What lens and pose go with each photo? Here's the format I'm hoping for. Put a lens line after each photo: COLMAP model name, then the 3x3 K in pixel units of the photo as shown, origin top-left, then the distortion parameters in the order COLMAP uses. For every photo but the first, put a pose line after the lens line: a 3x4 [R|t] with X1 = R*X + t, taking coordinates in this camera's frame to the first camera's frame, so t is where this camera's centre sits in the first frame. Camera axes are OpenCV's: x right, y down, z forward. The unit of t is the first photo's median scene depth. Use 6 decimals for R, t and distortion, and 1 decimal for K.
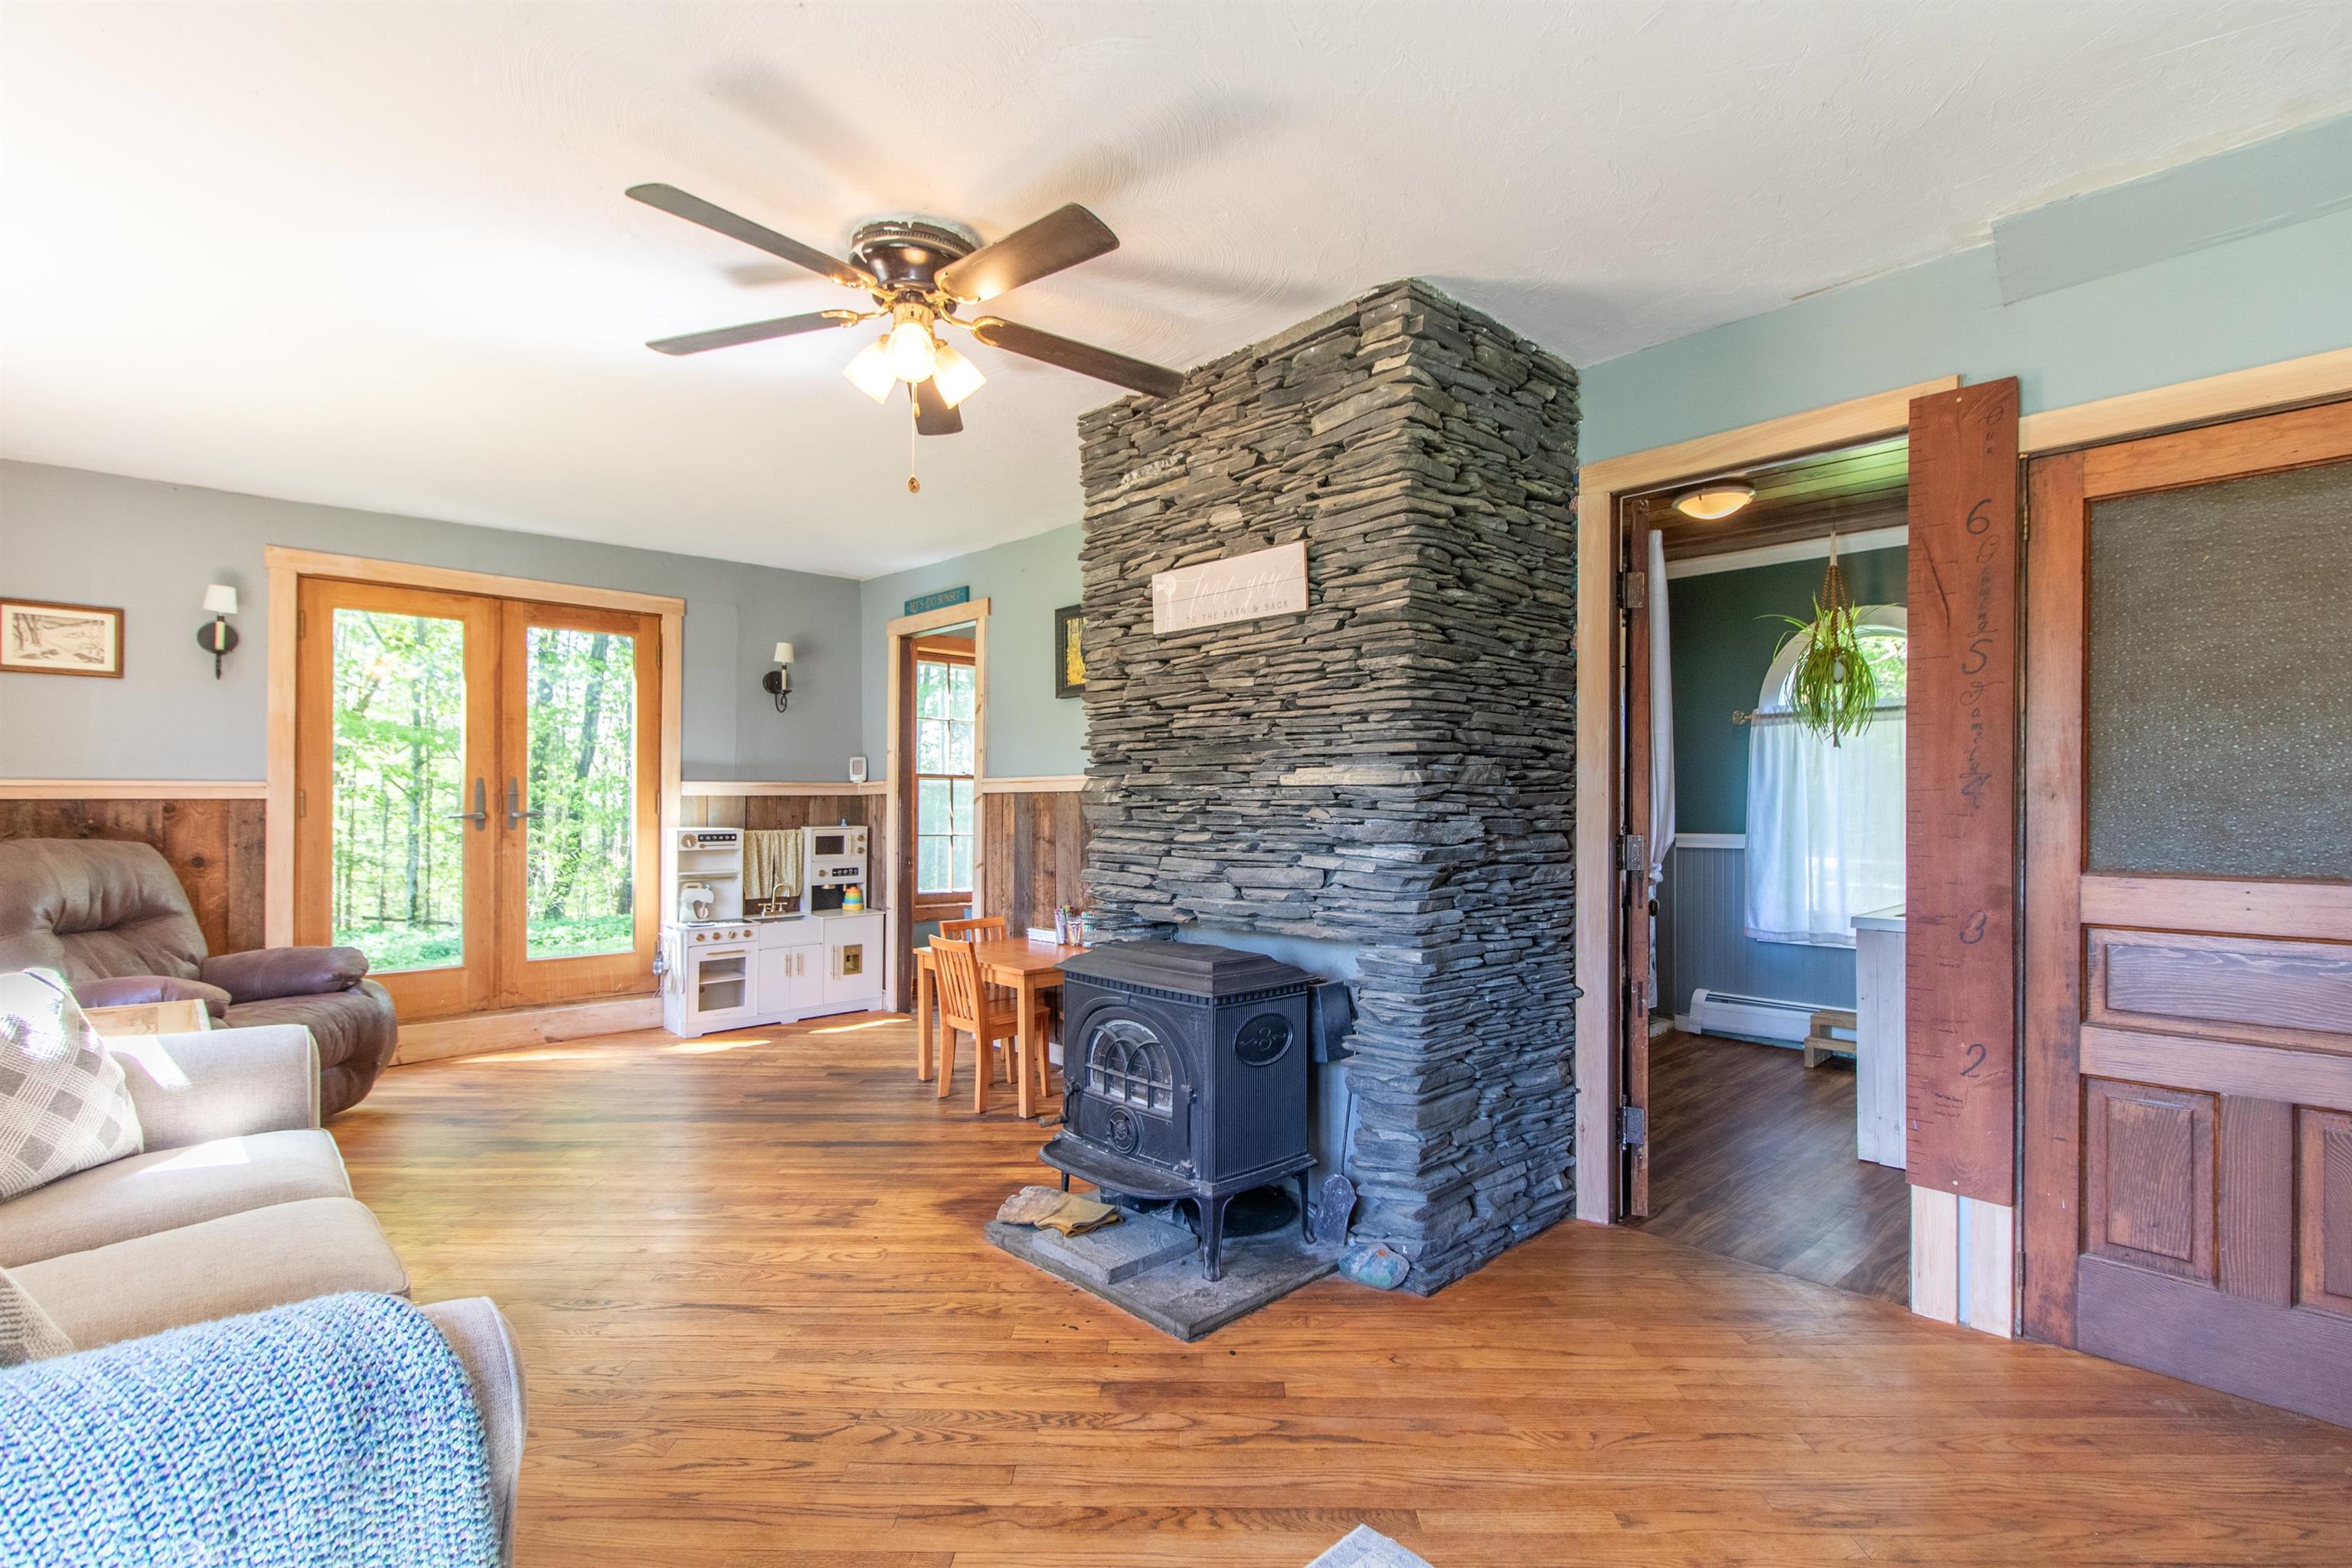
lens RADIAL K [[1085.1, 0, 1188.3], [0, 1085.1, 810.9], [0, 0, 1]] dist [0.000868, 0.000961]
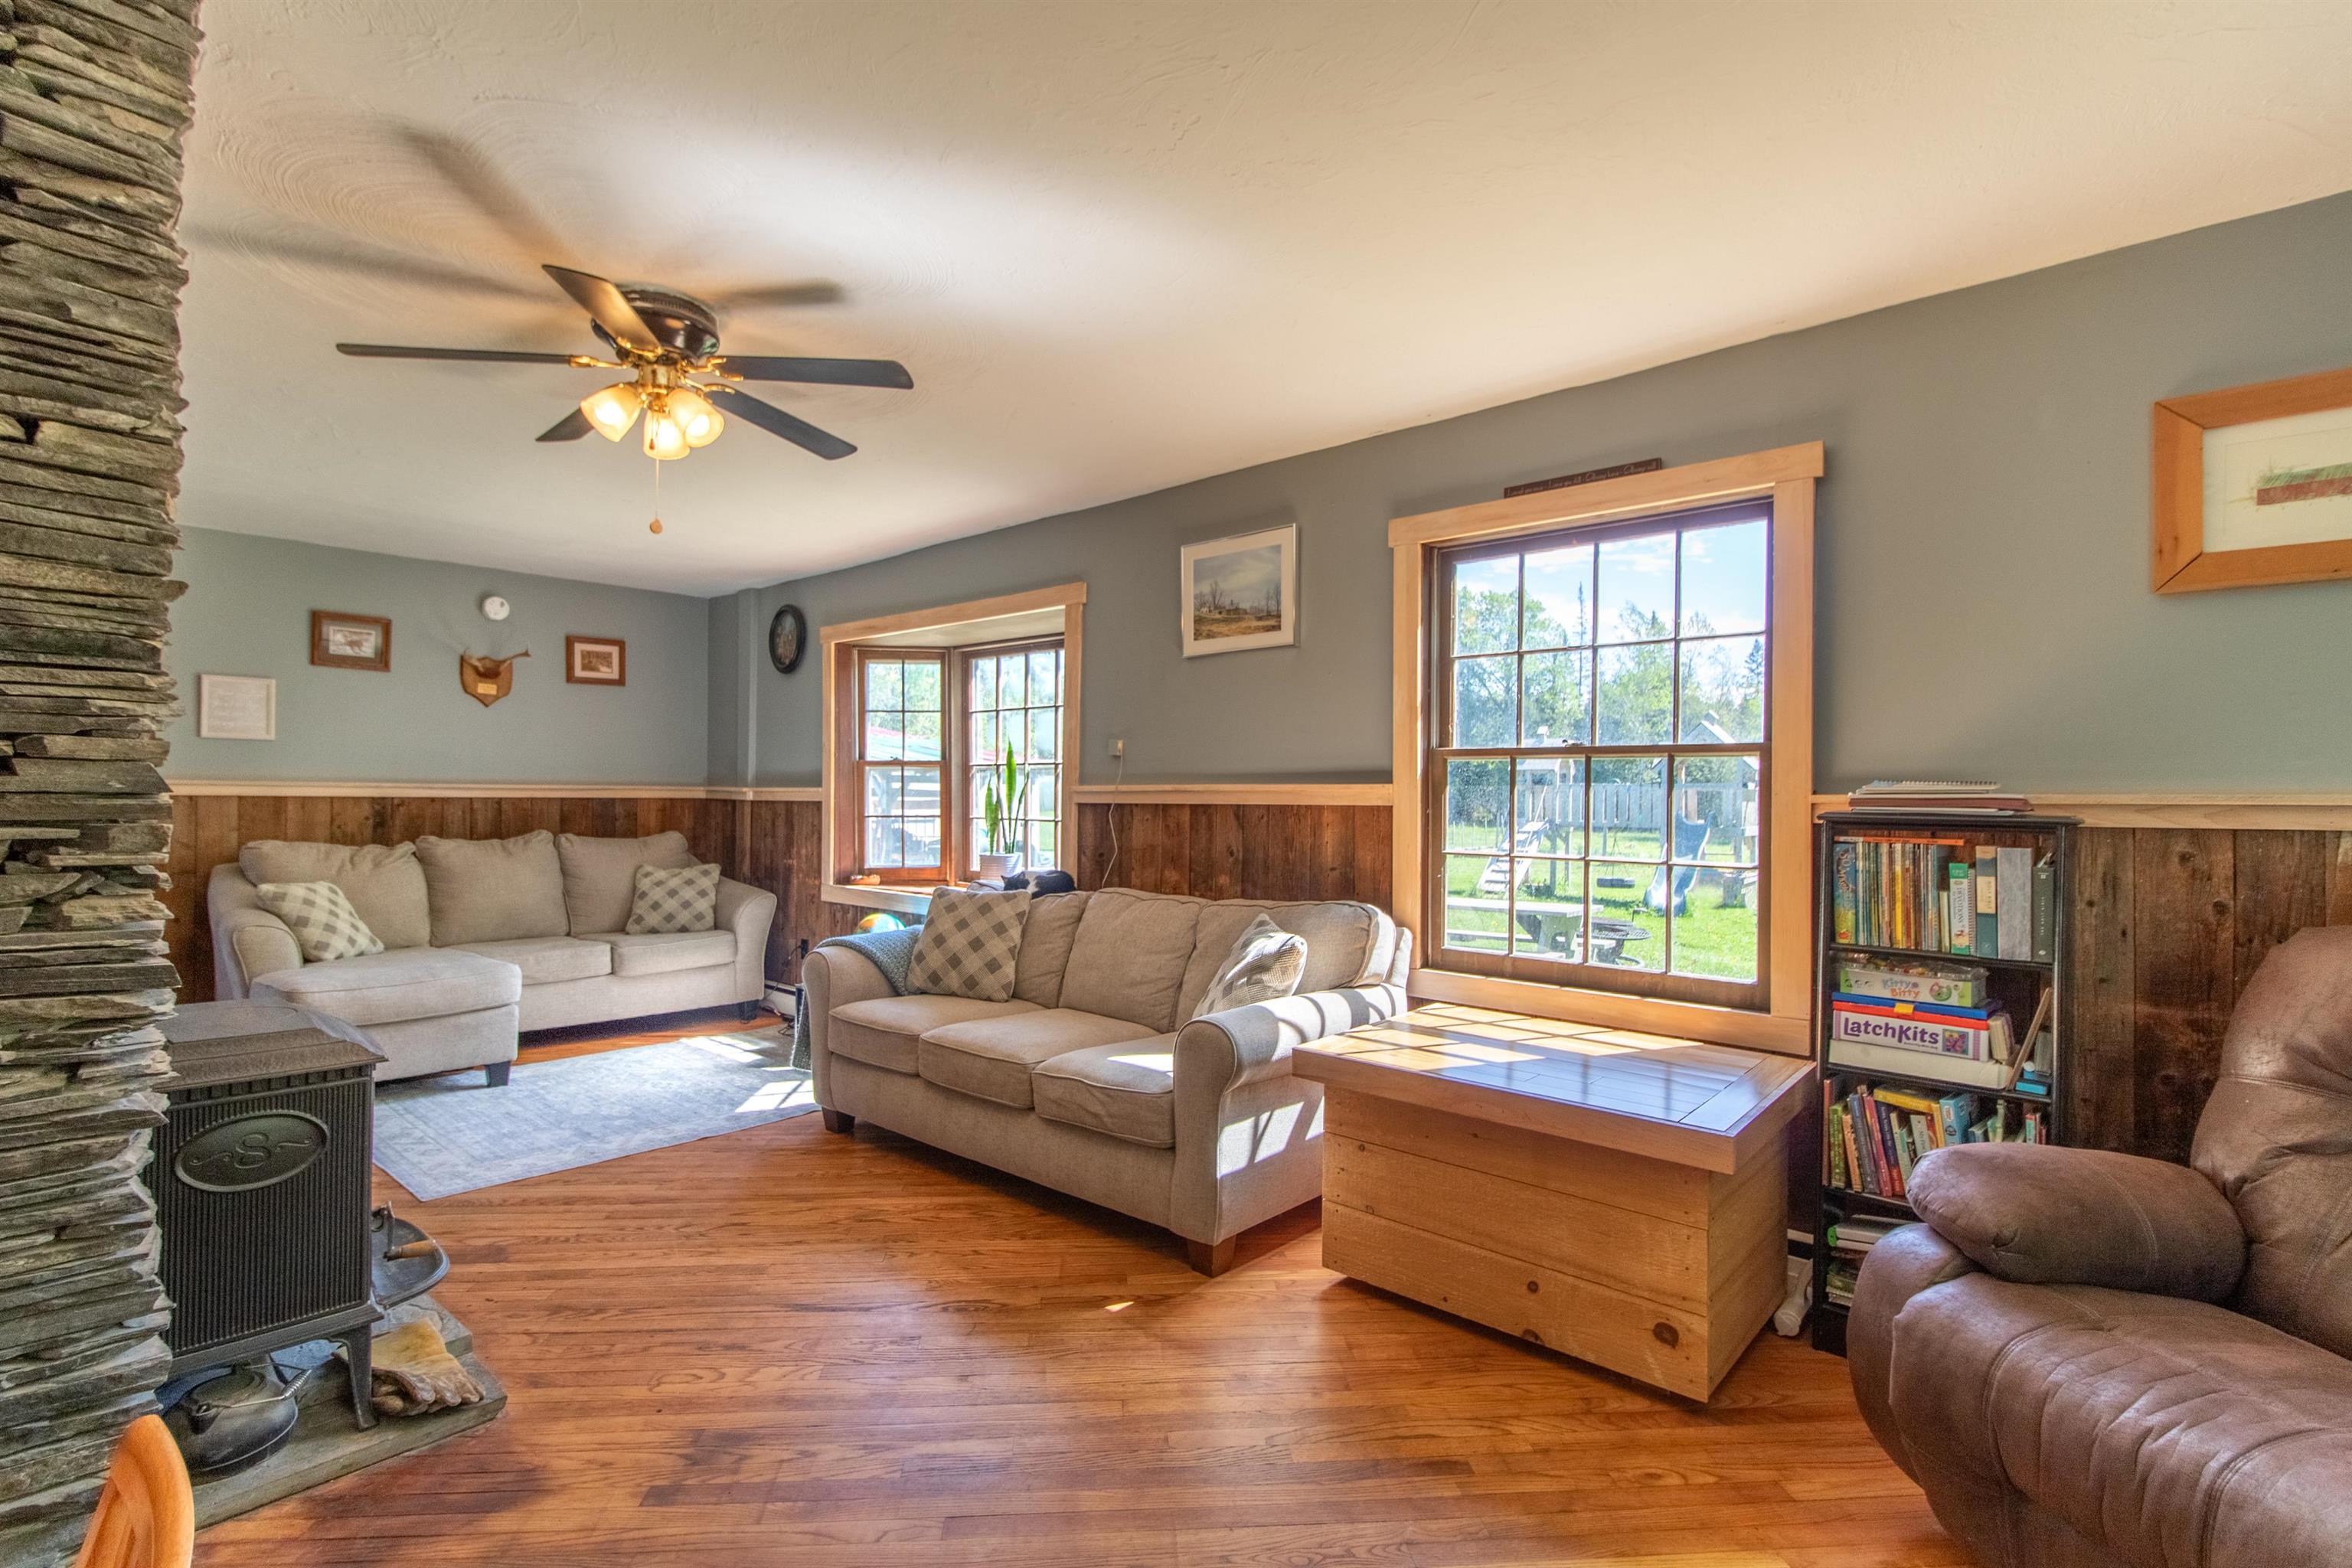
lens RADIAL K [[1085.1, 0, 1170.2], [0, 1085.1, 798.7], [0, 0, 1]] dist [0.000868, 0.000961]
pose [[-0.996674, -0.011543, -0.080676, -0.736860], [-0.011619, 0.999932, 0.000468, -0.033254], [0.080666, 0.001404, -0.996740, 2.281664]]
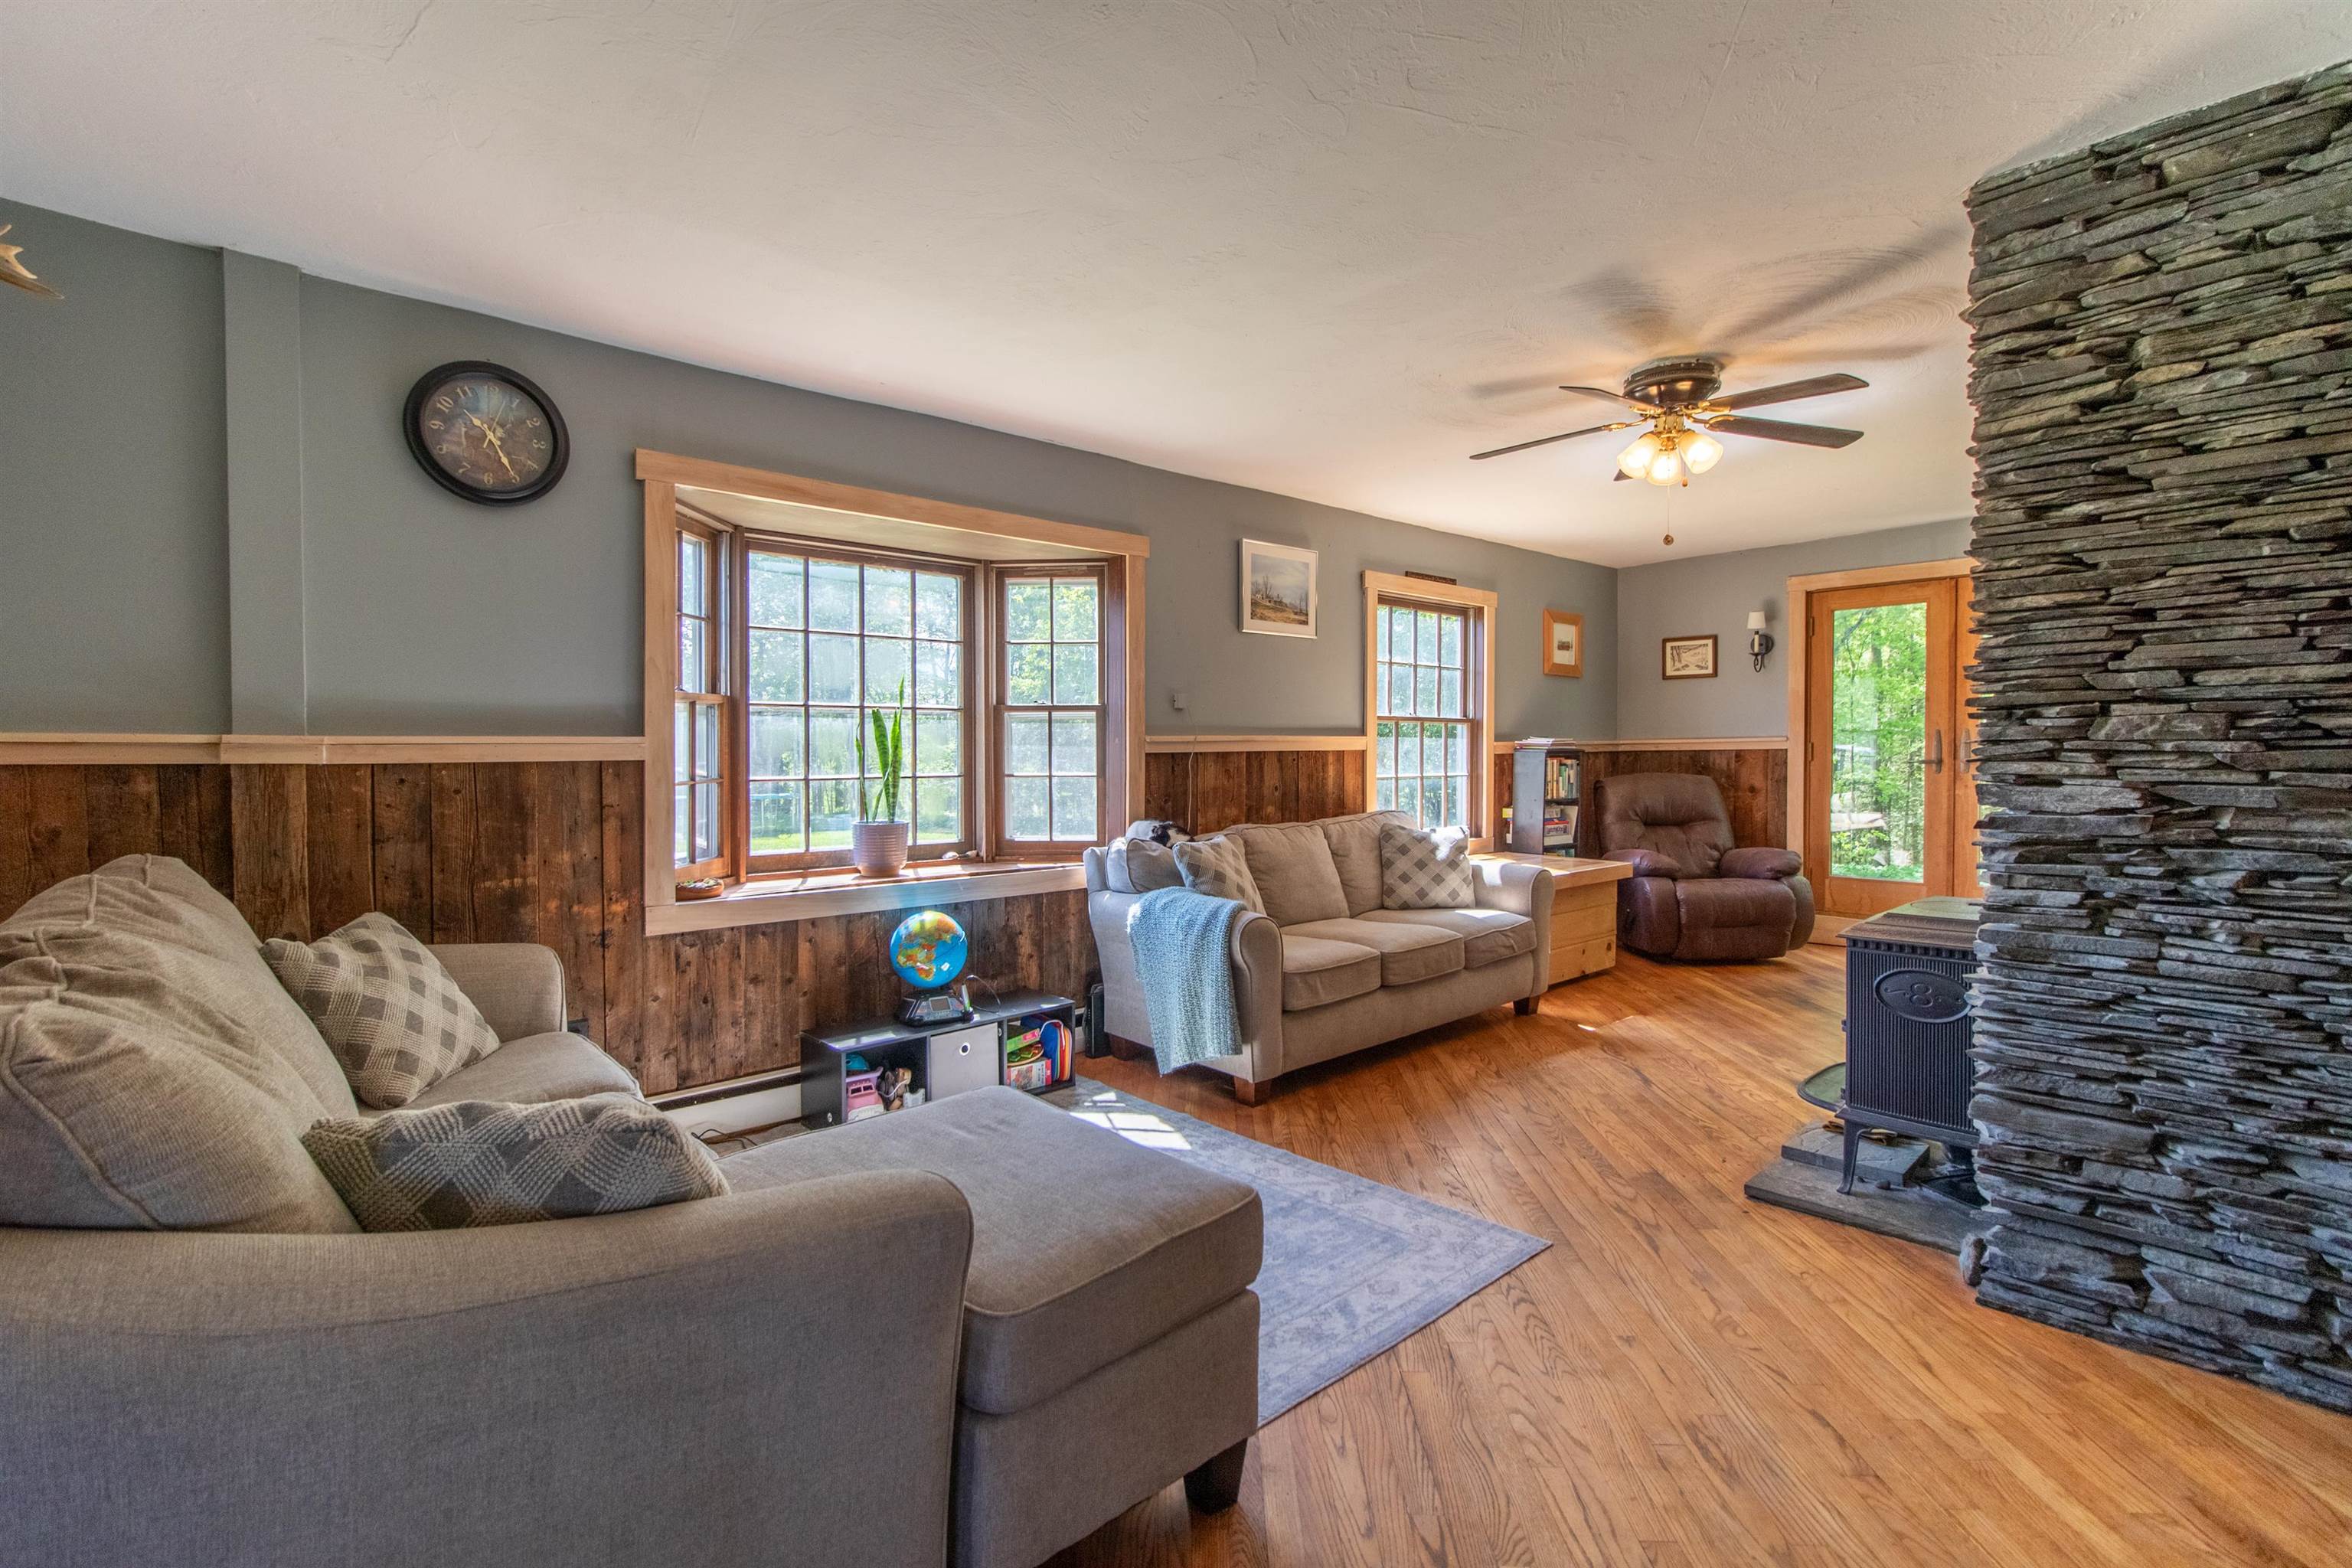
lens RADIAL K [[1085.1, 0, 1173.4], [0, 1085.1, 777.8], [0, 0, 1]] dist [0.000868, 0.000961]
pose [[-0.023592, 0.024082, -0.999432, 1.297917], [0.005897, 0.999696, 0.023949, -0.024251], [0.999704, -0.005329, -0.023727, 0.395941]]
